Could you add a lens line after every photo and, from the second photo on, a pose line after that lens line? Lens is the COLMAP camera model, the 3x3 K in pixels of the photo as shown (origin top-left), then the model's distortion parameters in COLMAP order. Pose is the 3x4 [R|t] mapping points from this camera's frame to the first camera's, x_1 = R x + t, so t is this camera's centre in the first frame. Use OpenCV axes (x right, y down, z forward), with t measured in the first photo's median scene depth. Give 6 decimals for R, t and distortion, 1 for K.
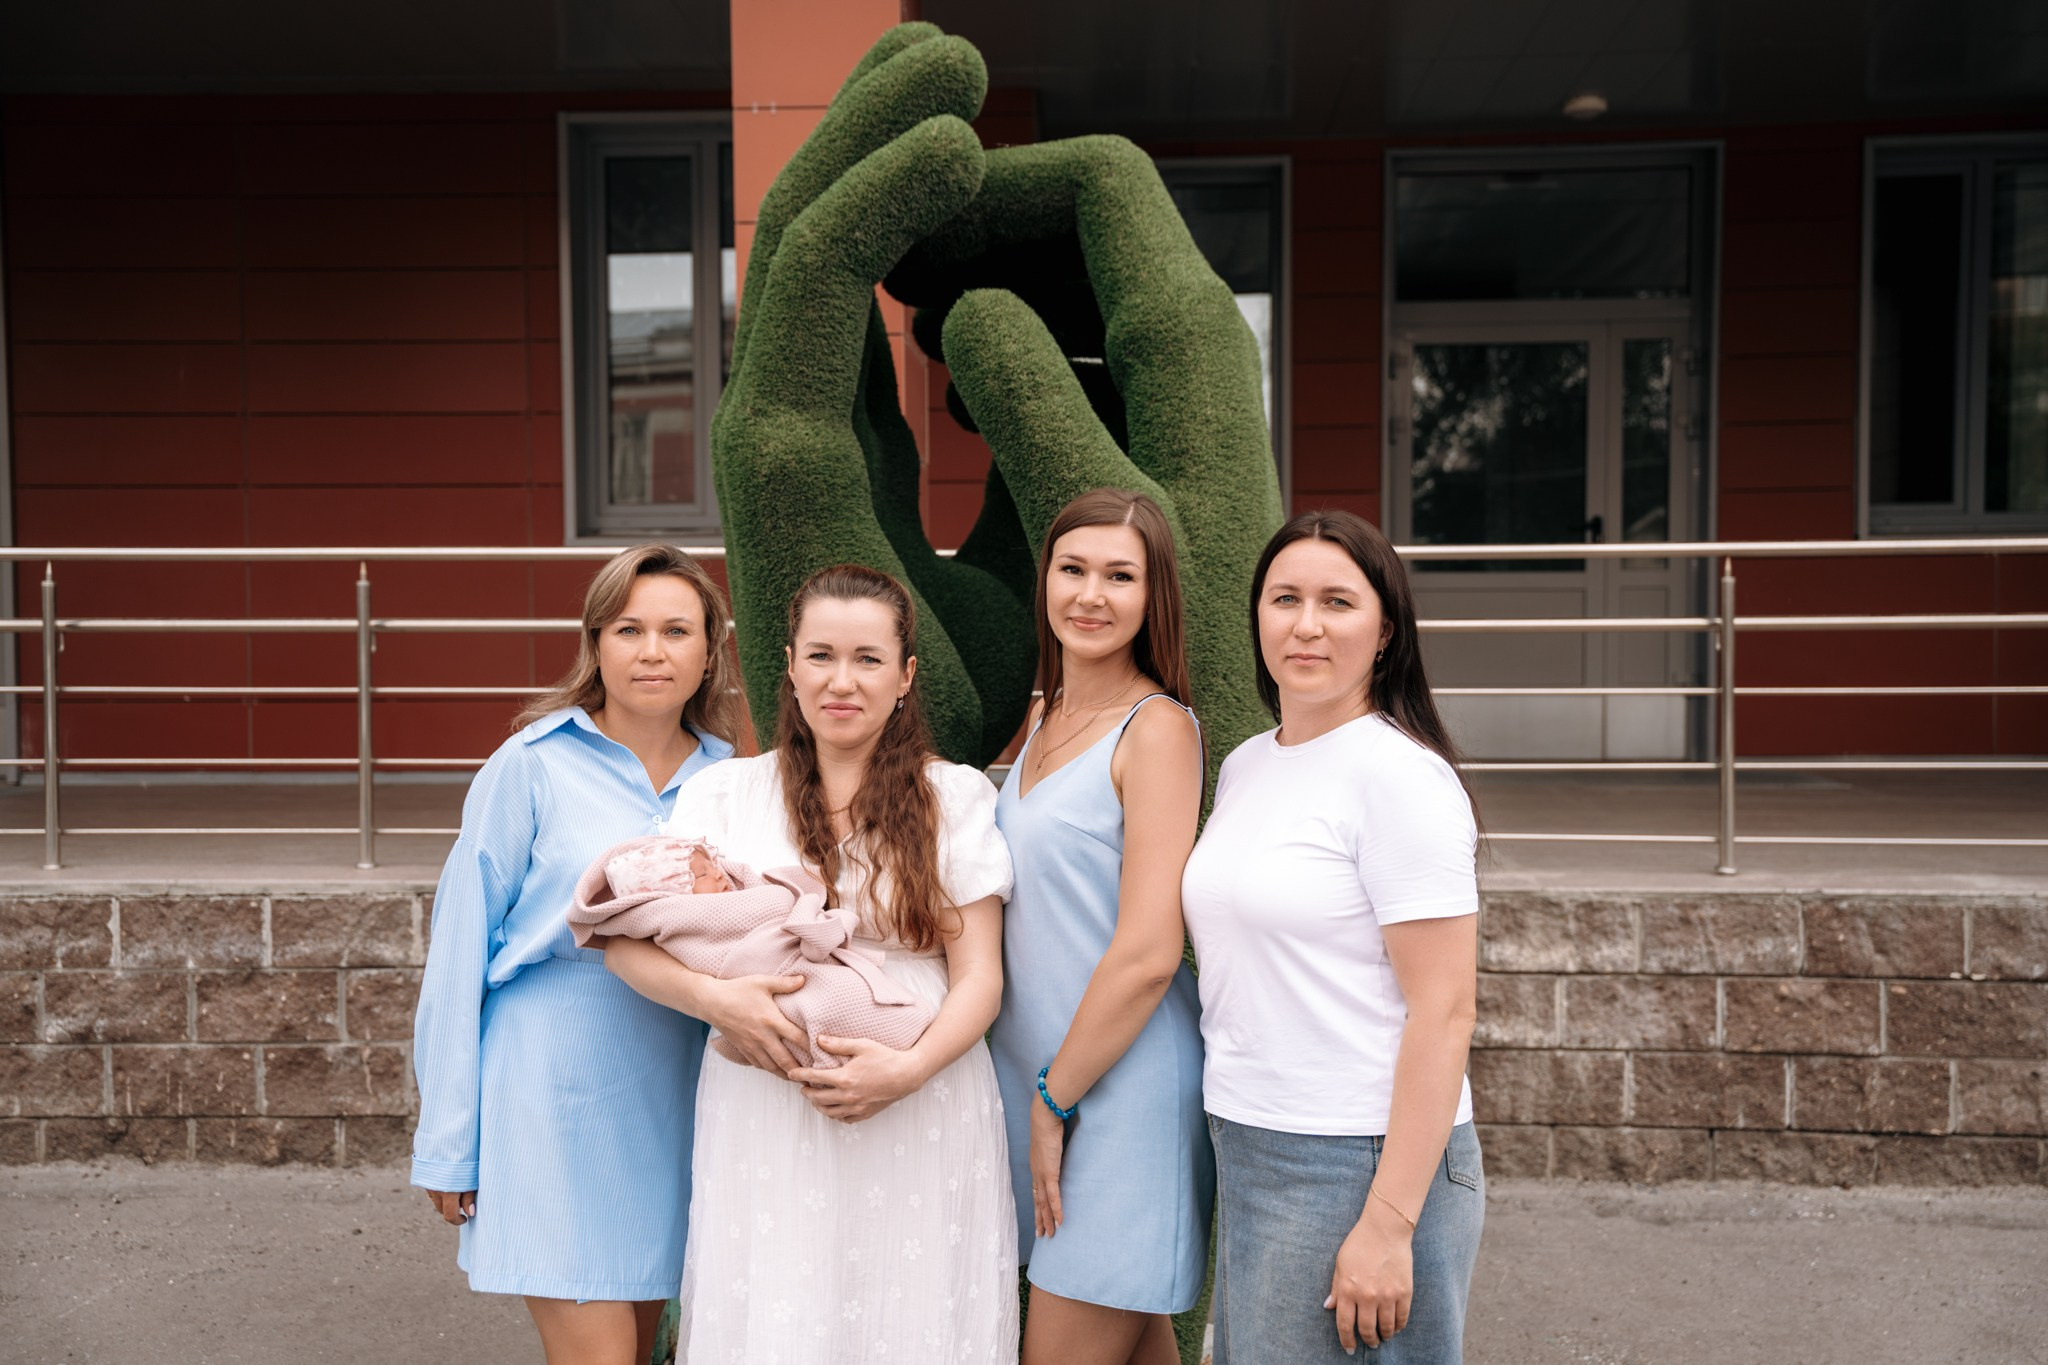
lens RADIAL K [[2061.6, 0, 980.5], [0, 2061.6, 690.3], [0, 0, 1]] dist [0.074143, 0.000000]
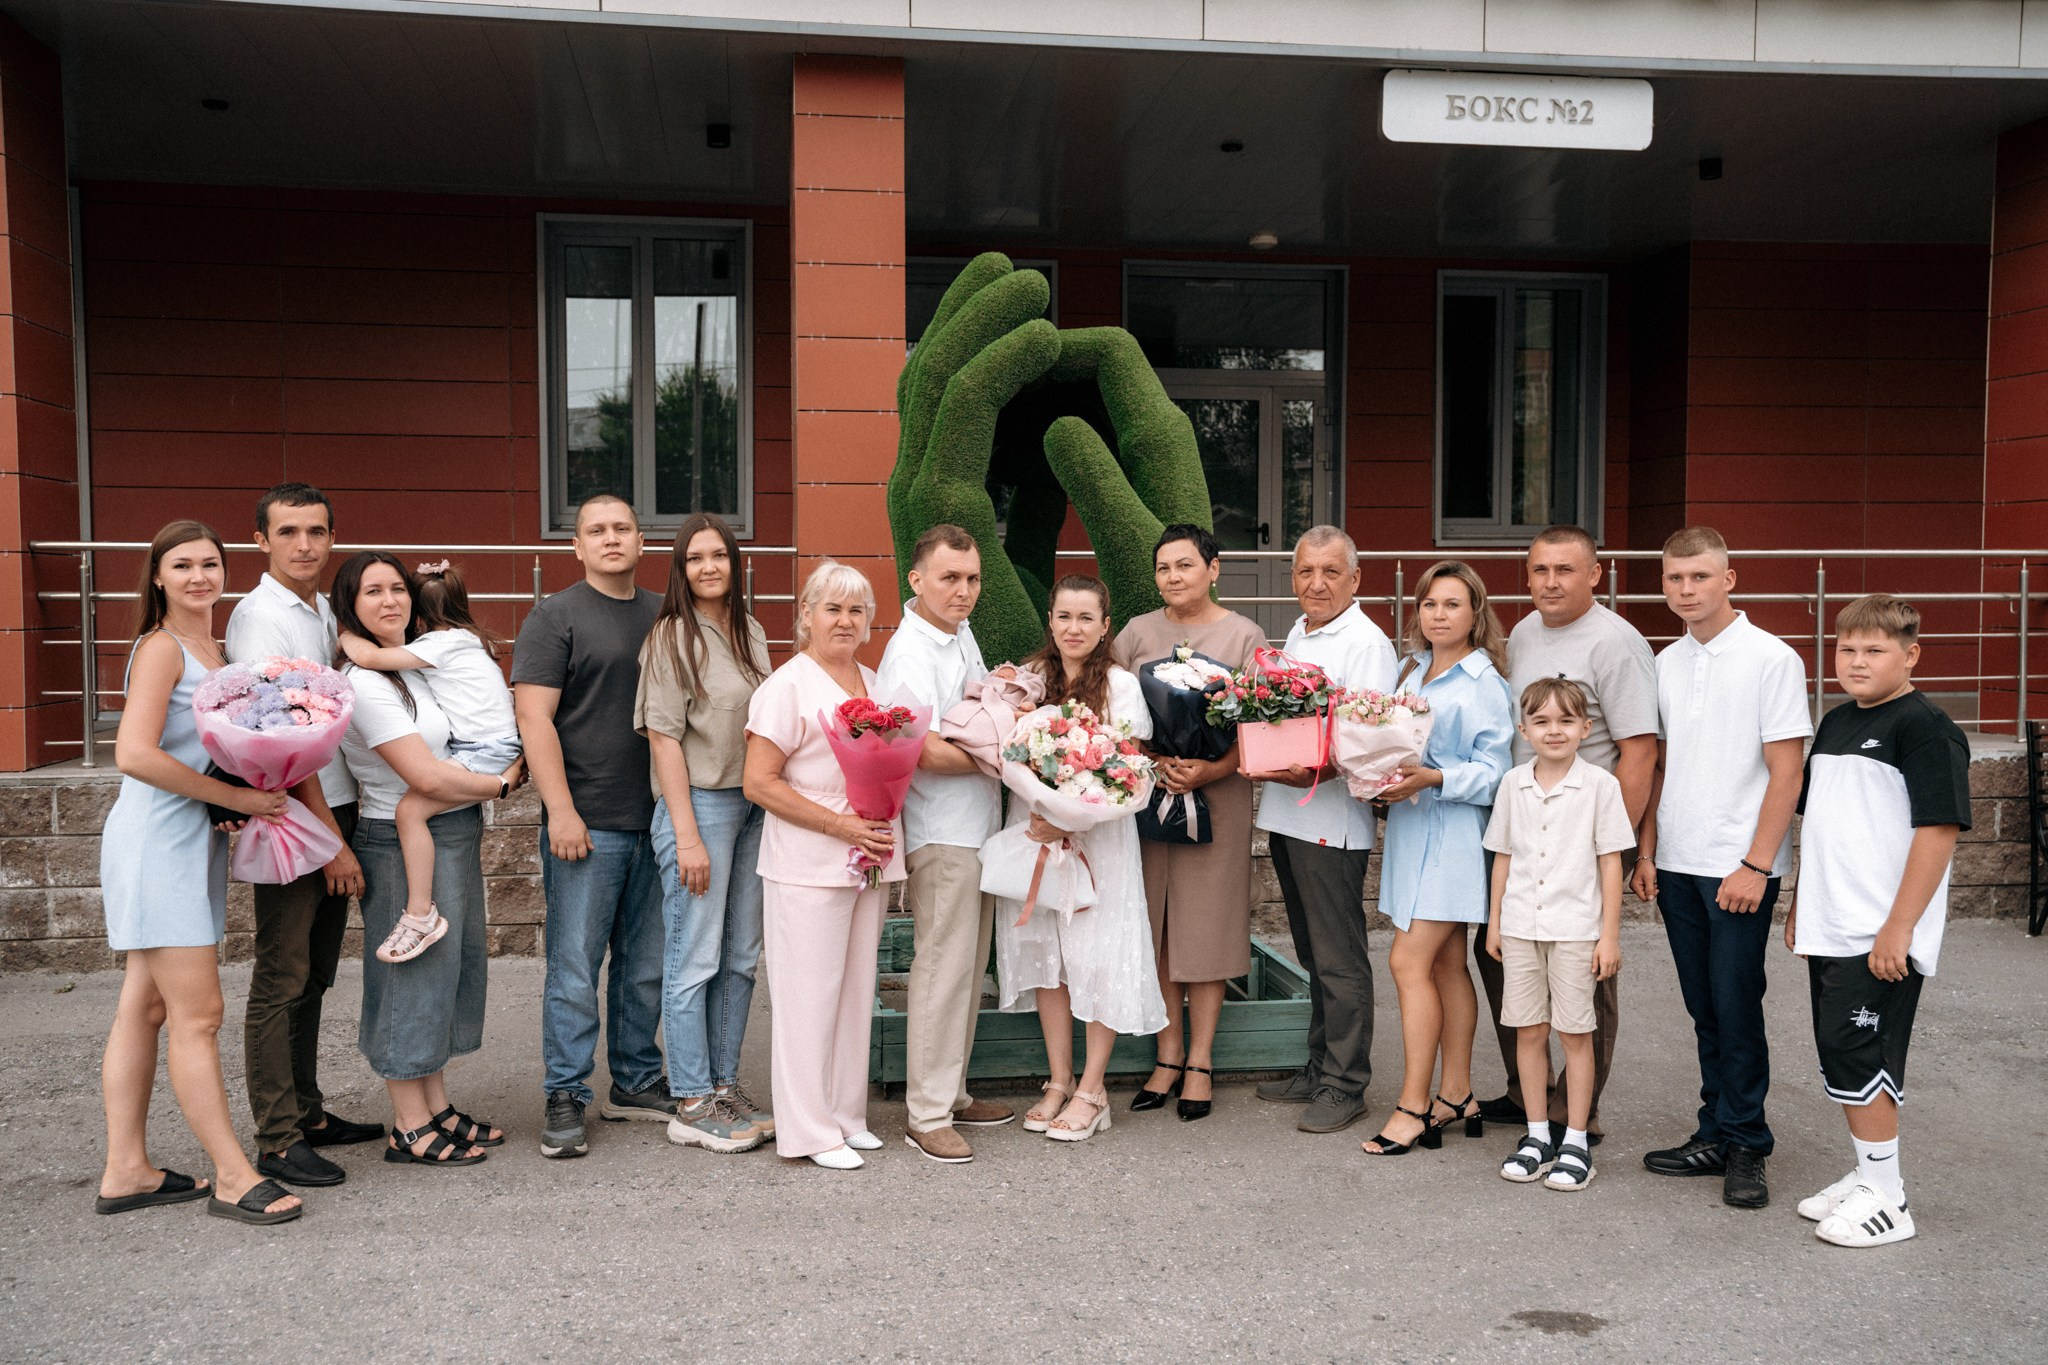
lens RADIAL K [[1918.0, 0, 1006.1], [0, 1918.0, 682.1], [0, 0, 1]] dist [0.052513, 0.000000]
pose [[0.977235, -0.006376, 0.212063, -0.286028], [0.003745, 0.999911, 0.012805, 0.014033], [-0.212126, -0.011719, 0.977172, -0.454999]]
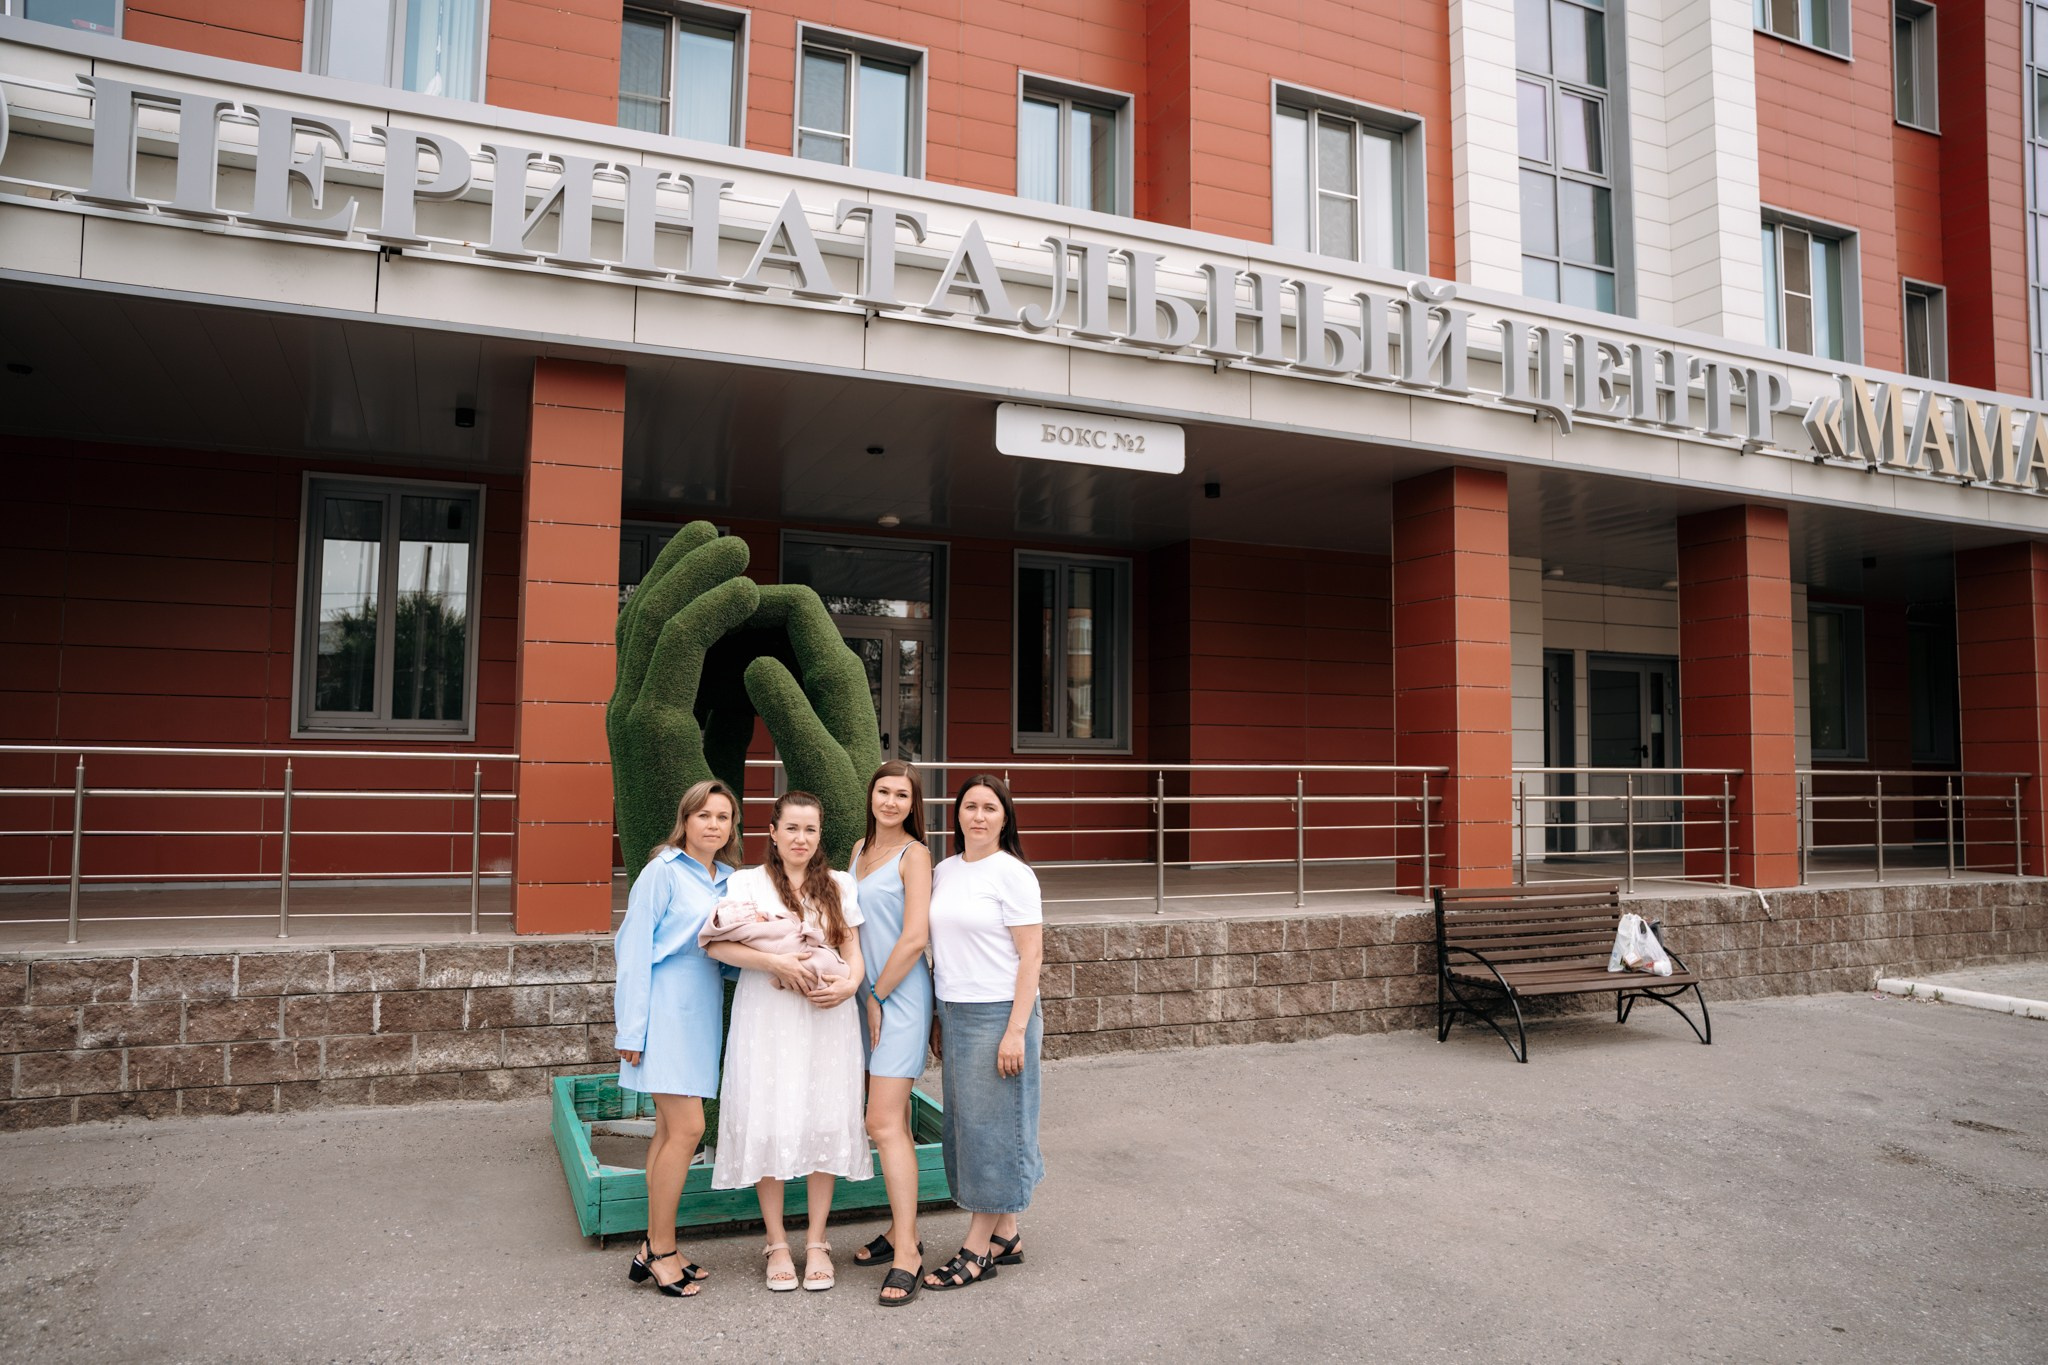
lens RADIAL K [[1422.8, 0, 1029.4], [0, 1422.8, 678.6], [0, 0, 1]] dist [-0.109086, 0.072560]
pose [[0.890779, 0.042082, 0.452484, -0.298645], [0.003098, 0.995118, -0.098647, -0.012941], [-0.454426, 0.089274, 0.886300, -0.330971]]
